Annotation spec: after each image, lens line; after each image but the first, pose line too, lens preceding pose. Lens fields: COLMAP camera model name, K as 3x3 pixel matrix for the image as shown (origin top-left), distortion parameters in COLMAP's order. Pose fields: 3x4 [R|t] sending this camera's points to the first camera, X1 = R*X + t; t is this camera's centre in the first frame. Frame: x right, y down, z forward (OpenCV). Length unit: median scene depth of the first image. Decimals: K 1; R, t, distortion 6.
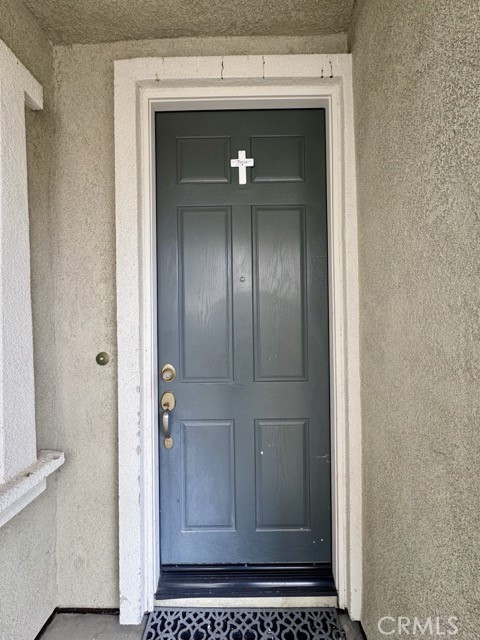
lens RADIAL K [[255.5, 0, 241.6], [0, 255.5, 318.2], [0, 0, 1]] dist [-0.003026, -0.000177]
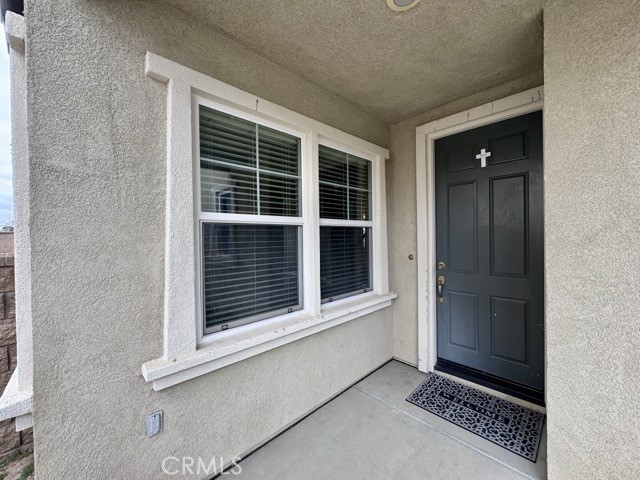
lens RADIAL K [[255.5, 0, 320.0], [0, 255.5, 238.5], [0, 0, 1]] dist [-0.003026, -0.000177]
pose [[0.700084, 0.003326, -0.714053, 0.518262], [0.003283, 0.999964, 0.007877, -0.030554], [0.714053, -0.007859, 0.700047, -1.187431]]
